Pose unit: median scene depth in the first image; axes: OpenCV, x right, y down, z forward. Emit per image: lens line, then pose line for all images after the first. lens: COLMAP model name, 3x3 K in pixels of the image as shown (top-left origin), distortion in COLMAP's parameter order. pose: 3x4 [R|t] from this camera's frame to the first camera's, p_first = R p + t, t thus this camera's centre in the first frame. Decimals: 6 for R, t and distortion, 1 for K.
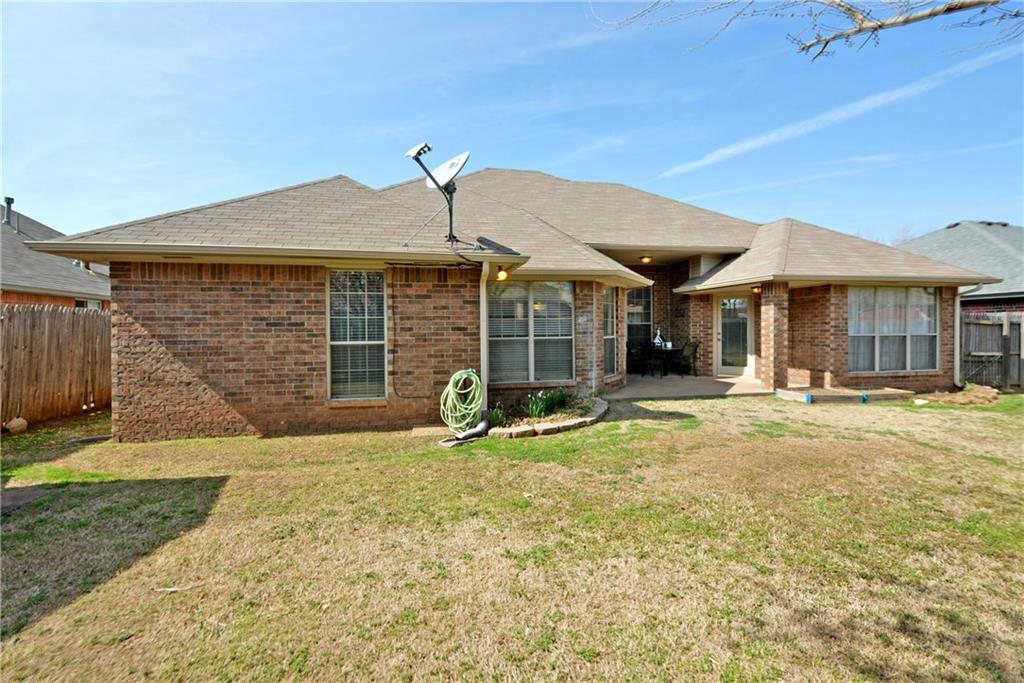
lens RADIAL K [[456.5, 0, 518.6], [0, 456.5, 320.7], [0, 0, 1]] dist [0.001502, -0.003469]
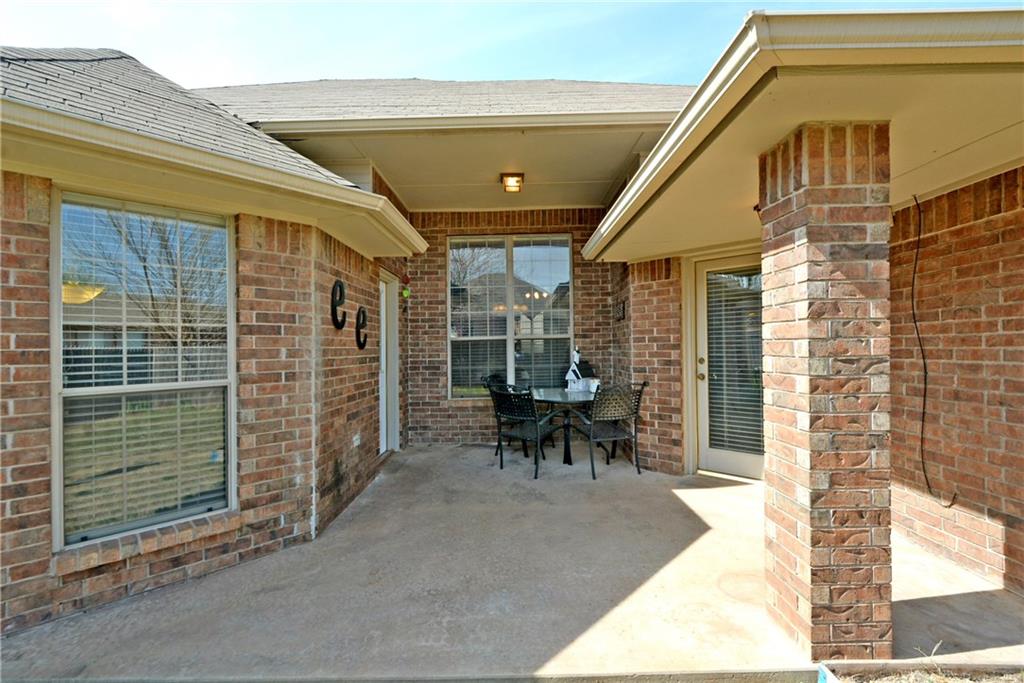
lens RADIAL K [[456.5, 0, 521.3], [0, 456.5, 337.3], [0, 0, 1]] dist [0.001502, -0.003469]
pose [[0.980851, -0.014112, -0.194249, 0.470398], [0.014336, 0.999897, -0.000249, 0.009014], [0.194232, -0.002540, 0.980952, 0.771809]]
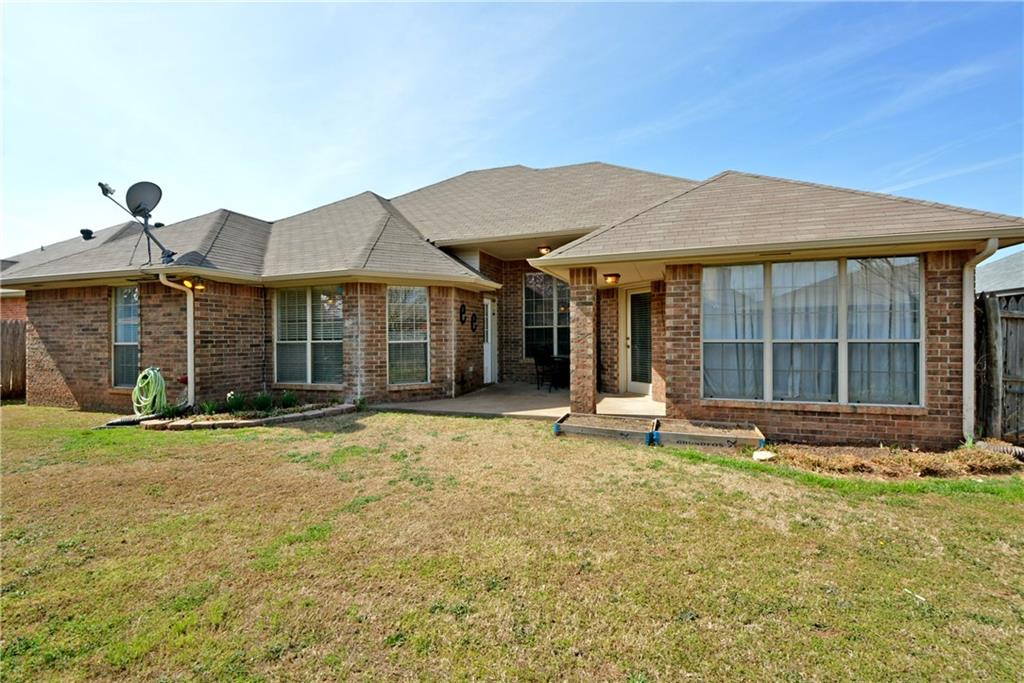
lens RADIAL K [[456.5, 0, 516.3], [0, 456.5, 339.8], [0, 0, 1]] dist [0.001502, -0.003469]
pose [[0.859862, 0.004879, -0.510503, 0.855275], [0.010632, 0.999566, 0.027462, 0.009468], [0.510415, -0.029041, 0.859438, 0.319307]]
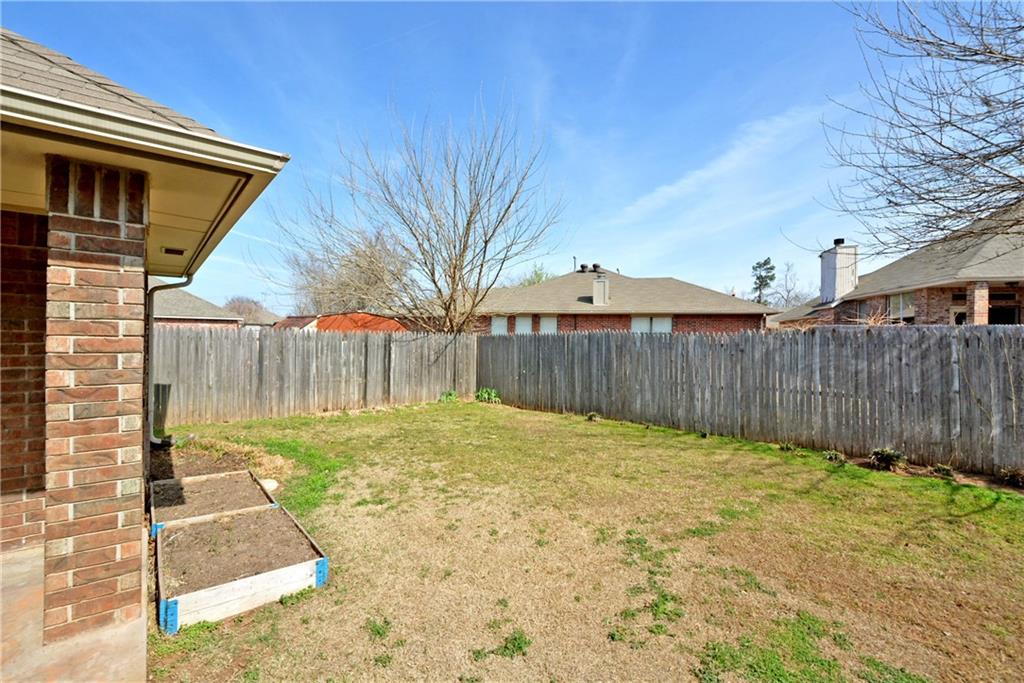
lens RADIAL K [[456.5, 0, 512.1], [0, 456.5, 338.7], [0, 0, 1]] dist [0.001502, -0.003469]
pose [[-0.449523, -0.004226, 0.893259, 0.247143], [-0.028266, 0.999555, -0.009495, 0.000762], [-0.892822, -0.029517, -0.449442, 0.930617]]
